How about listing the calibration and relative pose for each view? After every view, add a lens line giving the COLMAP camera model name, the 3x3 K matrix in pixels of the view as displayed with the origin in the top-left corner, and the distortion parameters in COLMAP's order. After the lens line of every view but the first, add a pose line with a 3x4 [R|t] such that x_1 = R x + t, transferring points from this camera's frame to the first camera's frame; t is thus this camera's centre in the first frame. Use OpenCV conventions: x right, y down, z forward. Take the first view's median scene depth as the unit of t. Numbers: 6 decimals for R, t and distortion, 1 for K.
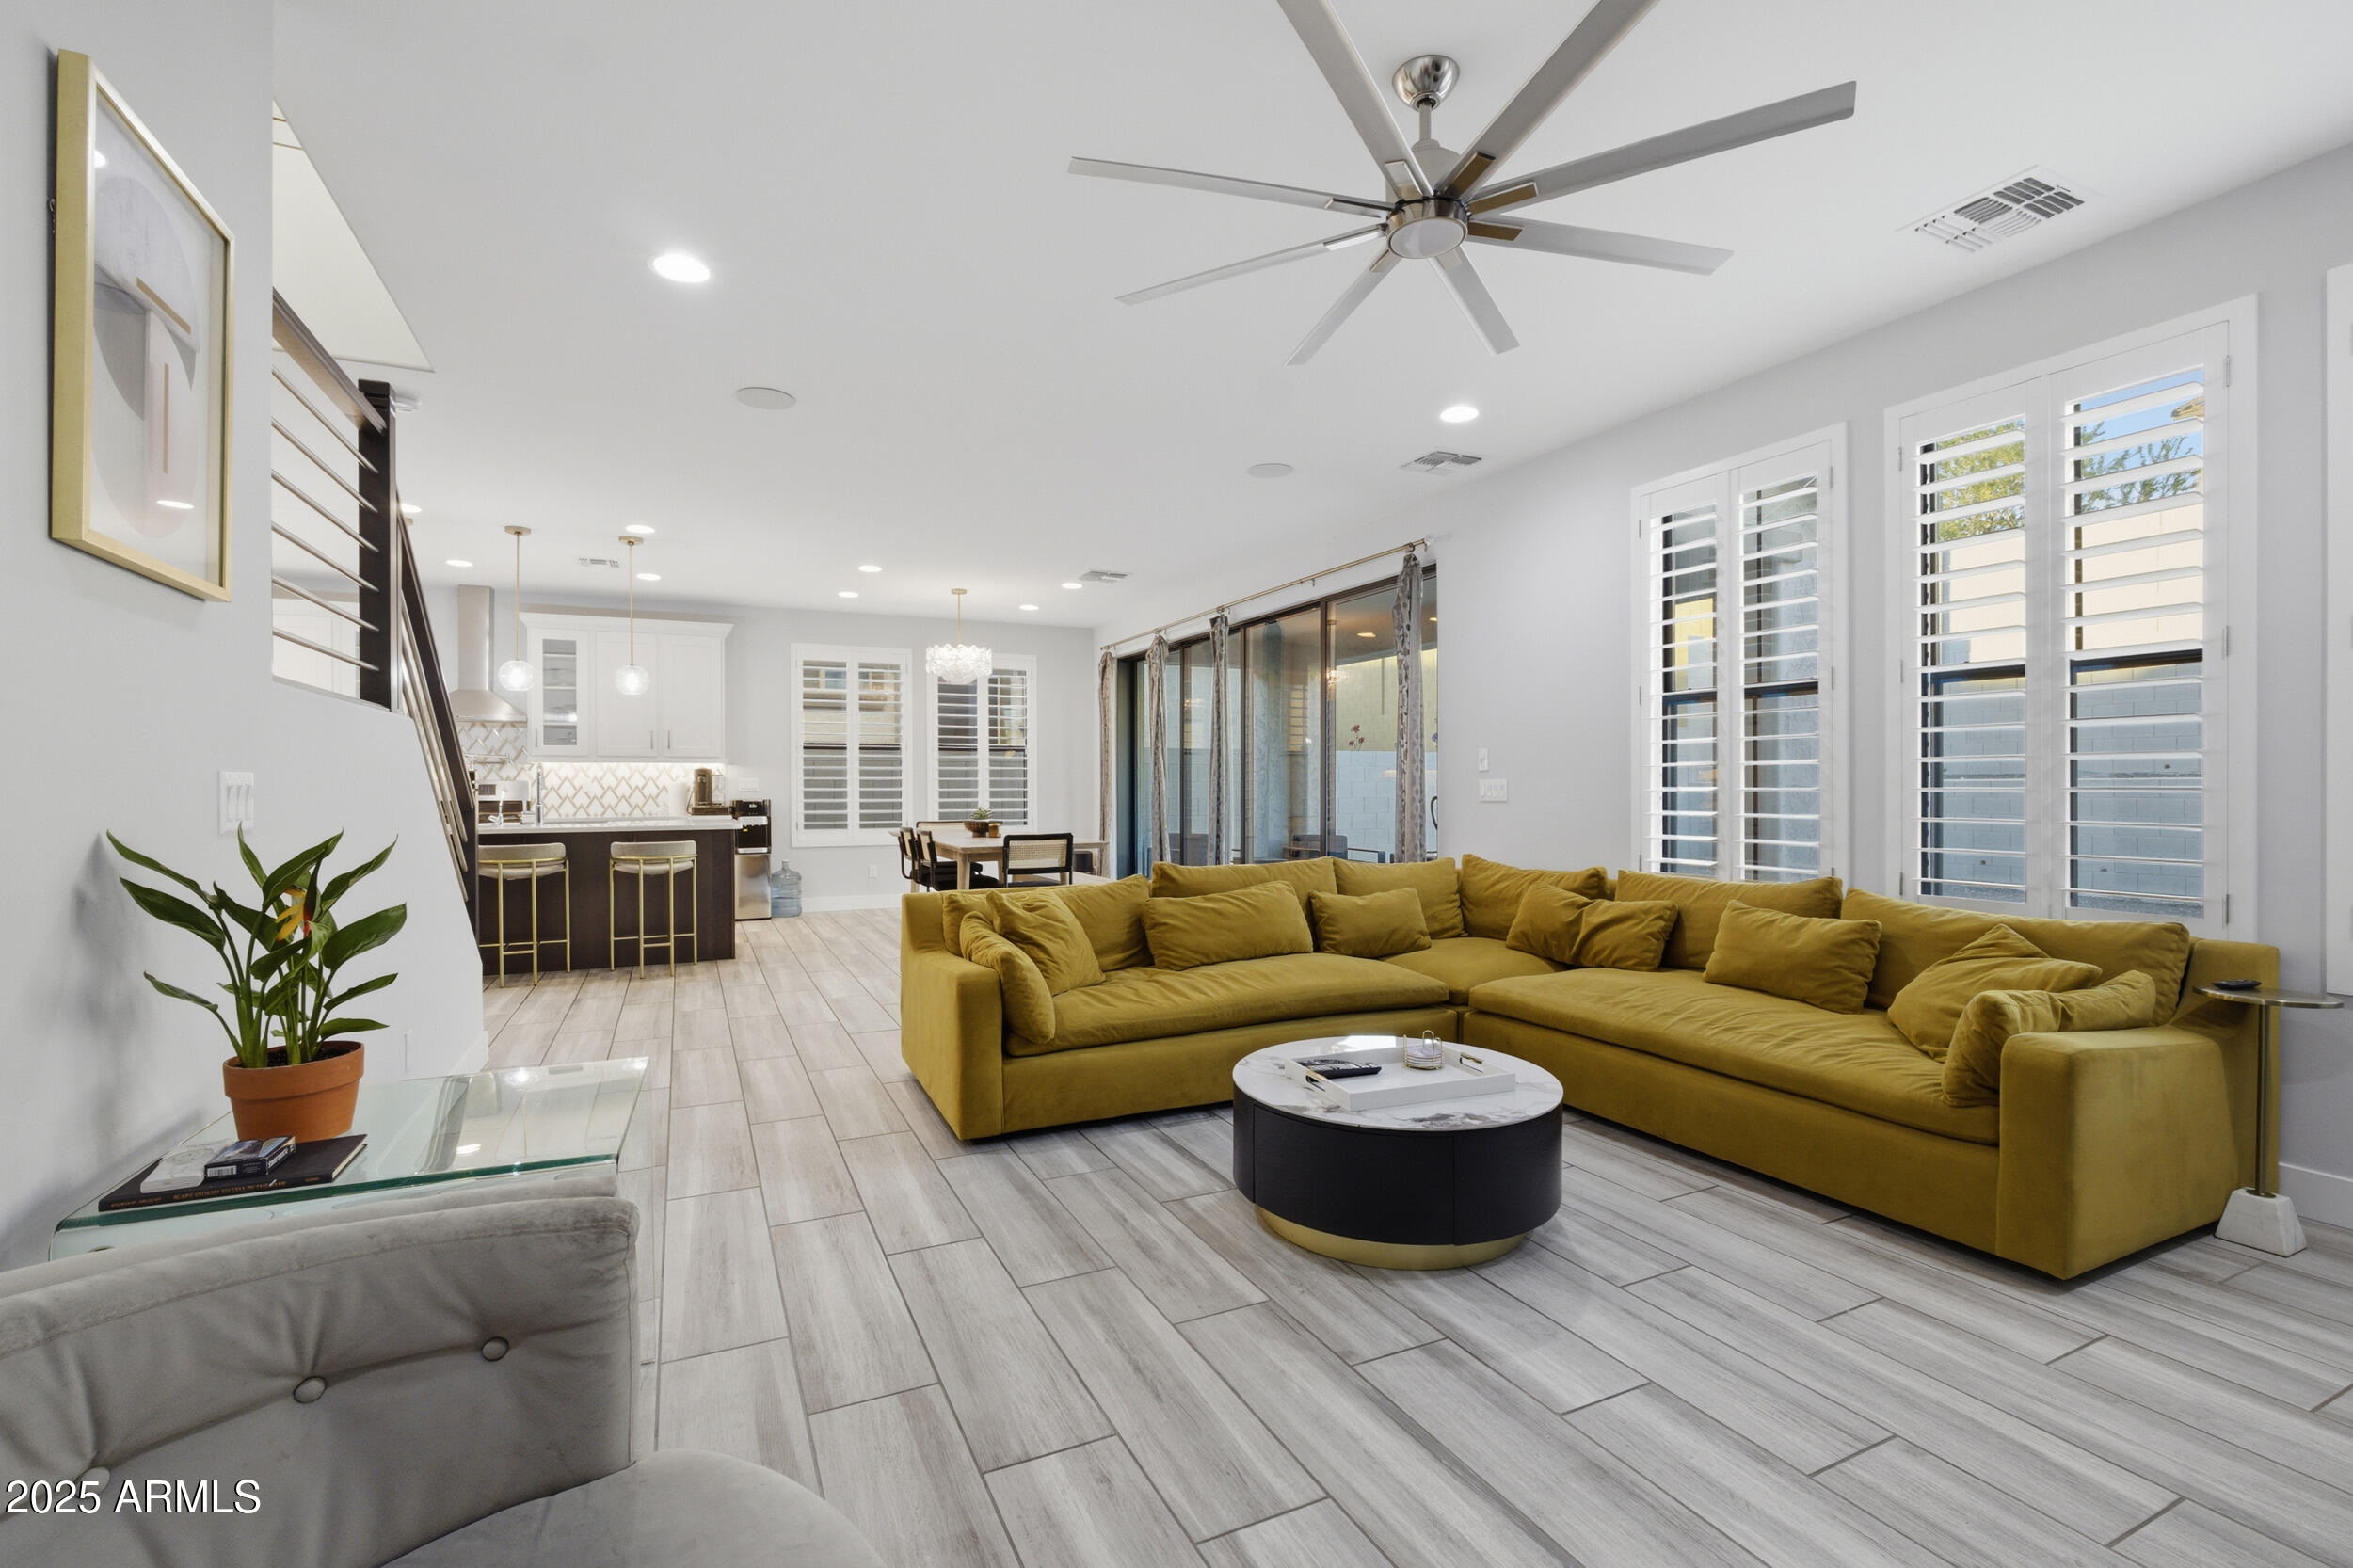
lens RADIAL K [[1028.6, 0, 1163.9], [0, 1028.6, 787.1], [0, 0, 1]] dist [-0.010195, 0.002114]
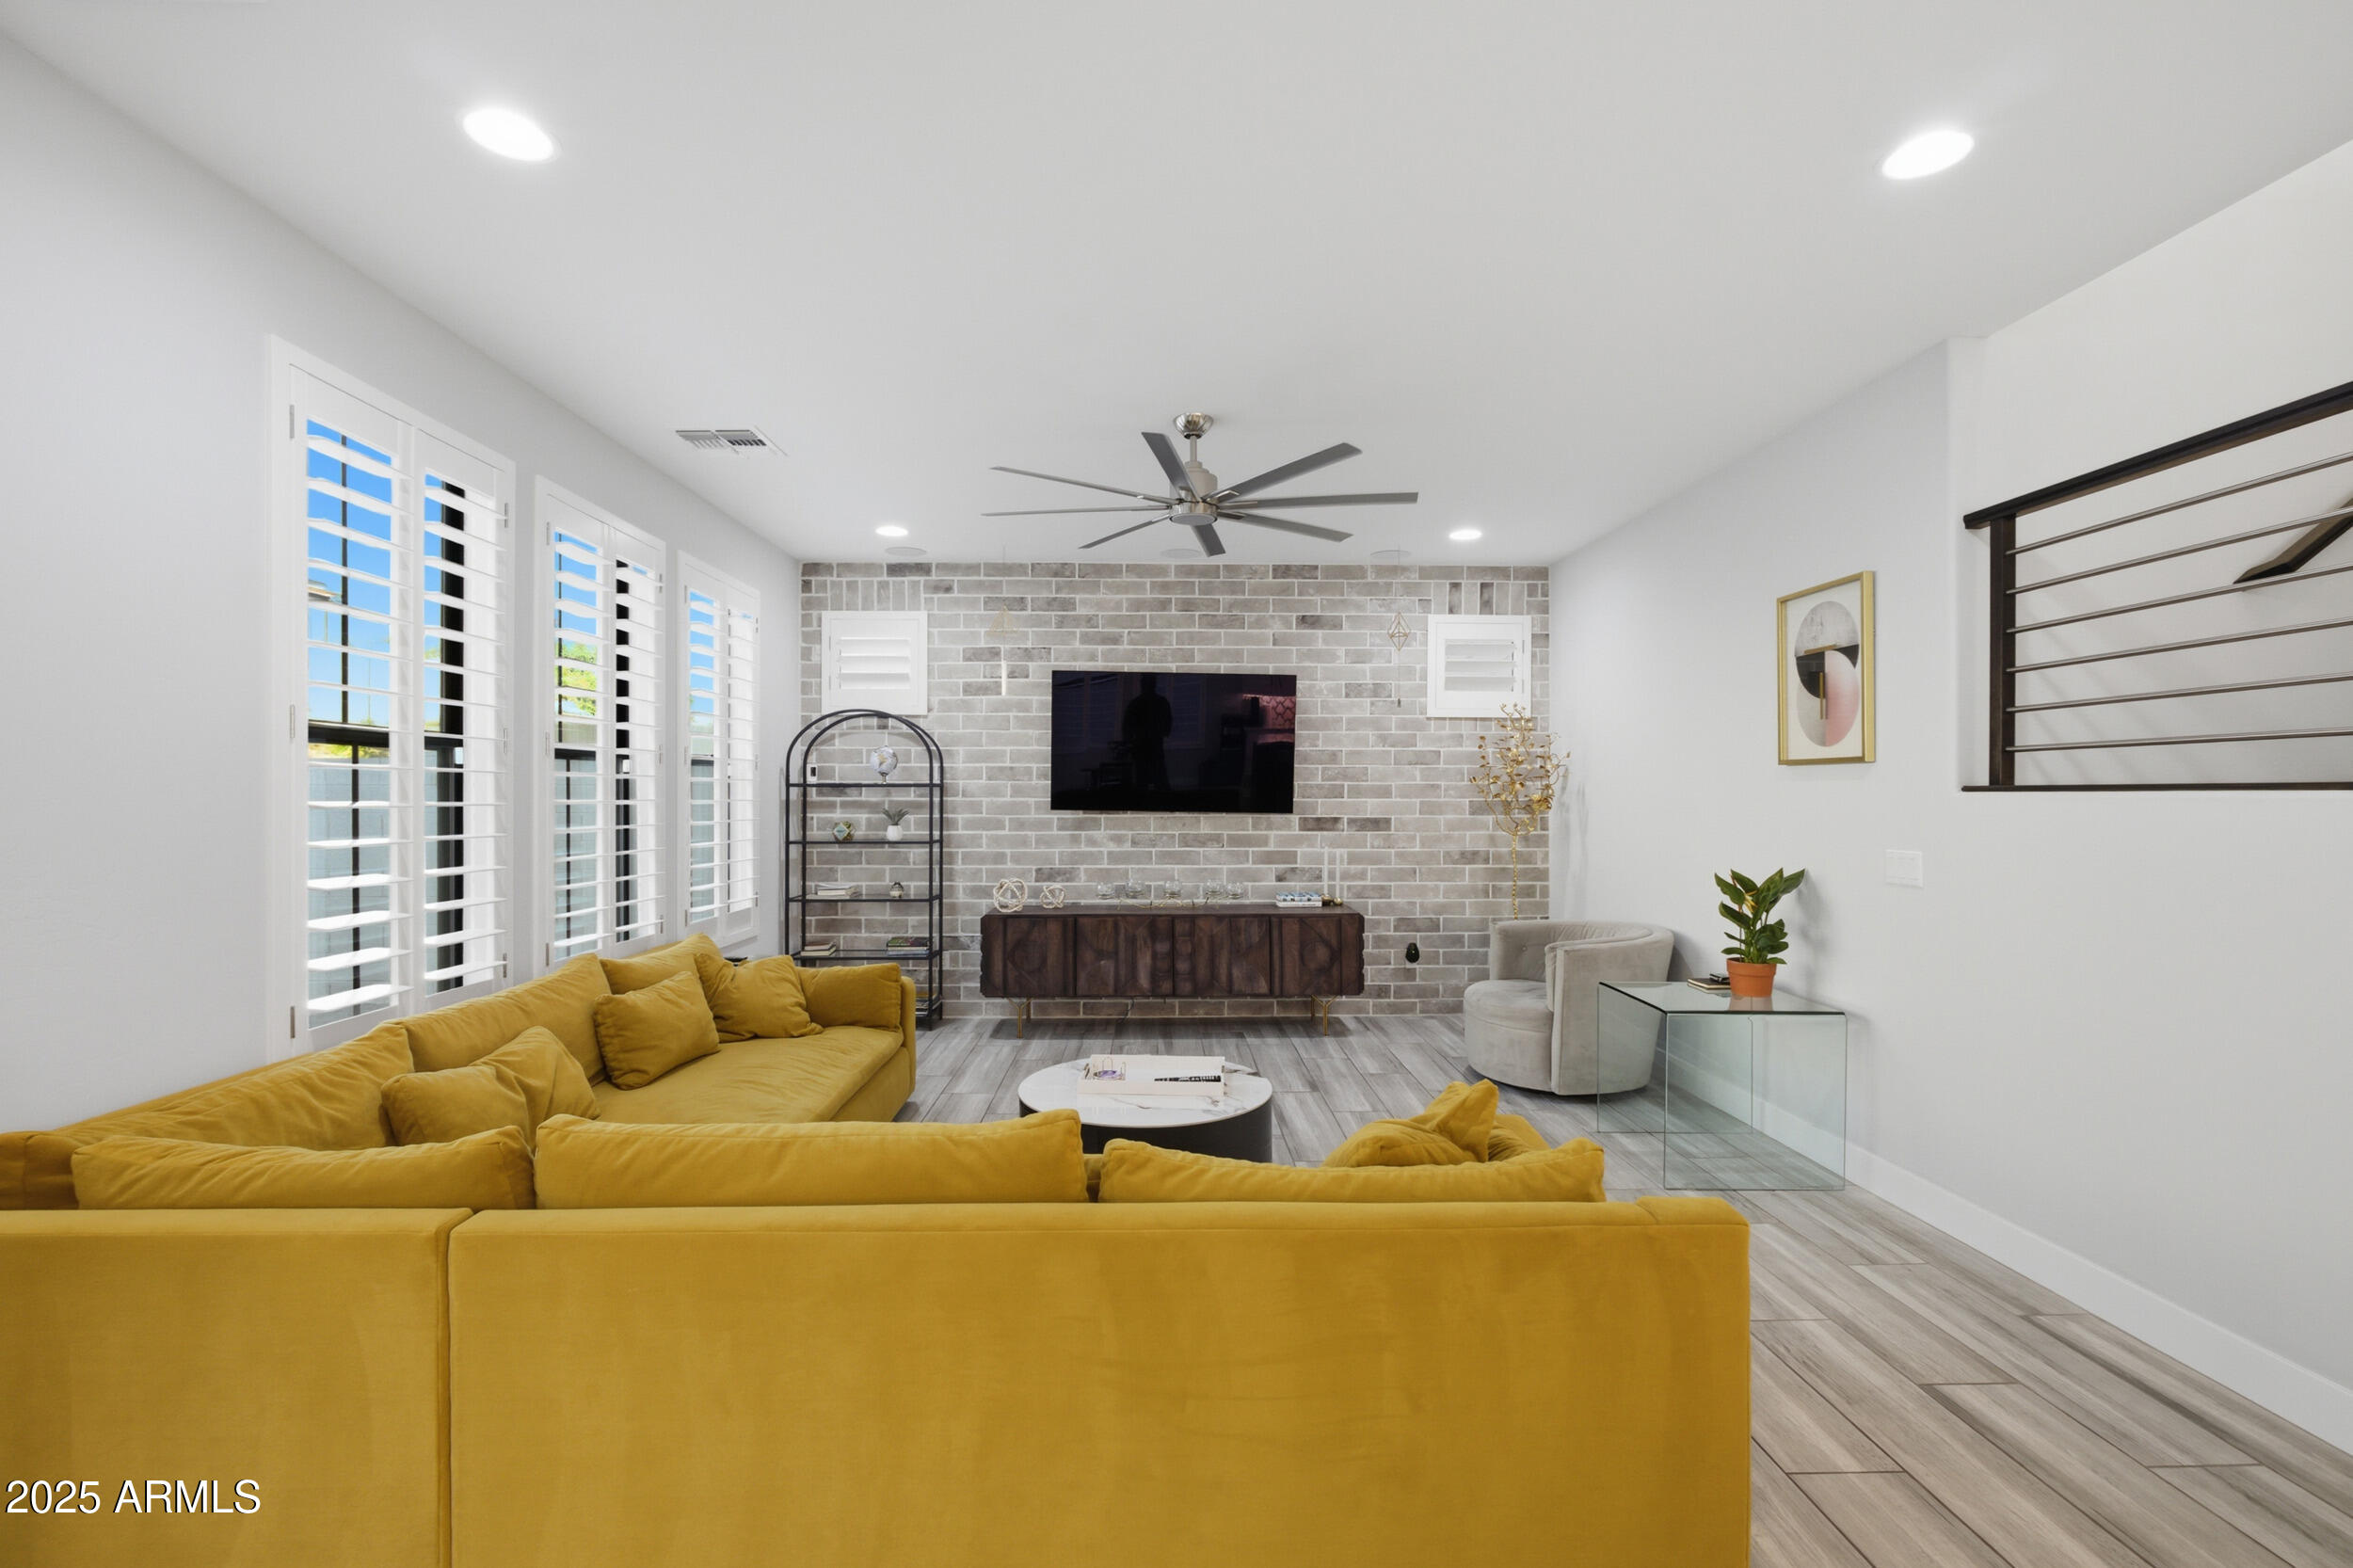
lens RADIAL K [[1028.6, 0, 1181.7], [0, 1028.6, 788.5], [0, 0, 1]] dist [-0.010195, 0.002114]
pose [[-0.917868, 0.006887, 0.396826, -0.393158], [0.003848, 0.999957, -0.008454, -0.092024], [-0.396867, -0.006233, -0.917855, 2.604322]]
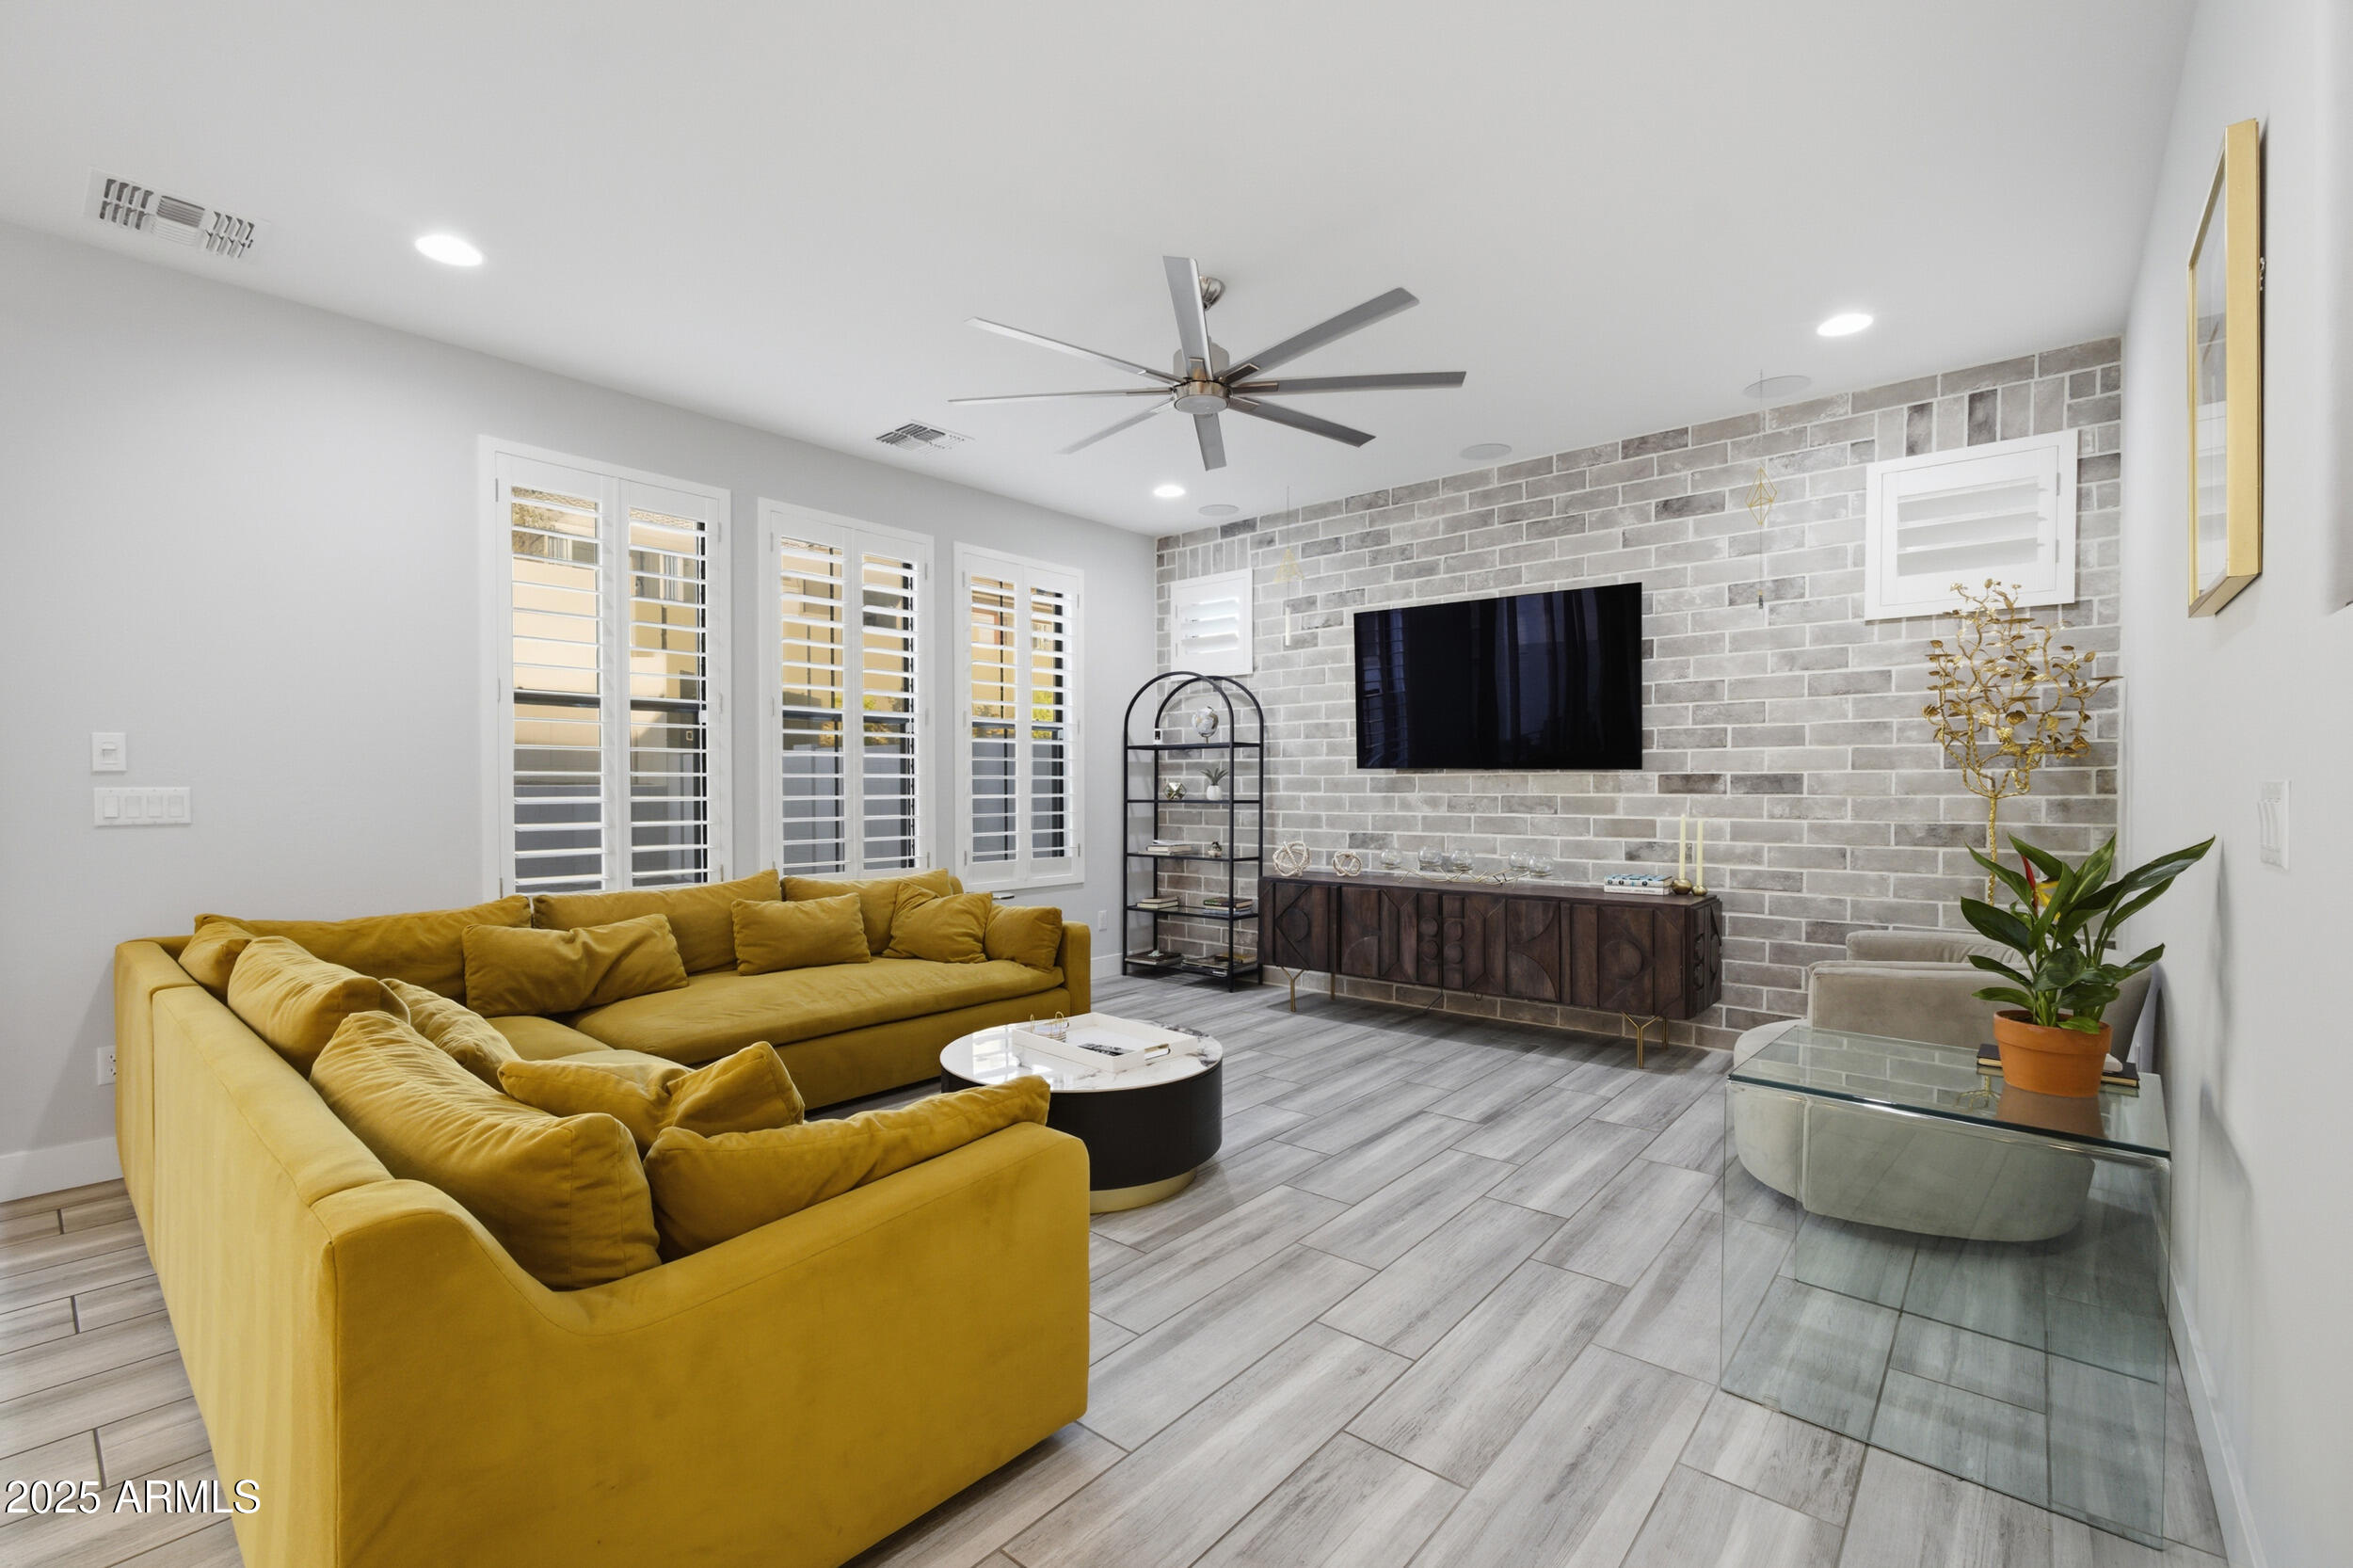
lens RADIAL K [[1028.6, 0, 1171.8], [0, 1028.6, 793.2], [0, 0, 1]] dist [-0.010195, 0.002114]
pose [[-0.416427, -0.000483, 0.909169, -1.038921], [0.003819, 0.999990, 0.002281, -0.008367], [-0.909161, 0.004422, -0.416421, 1.674941]]
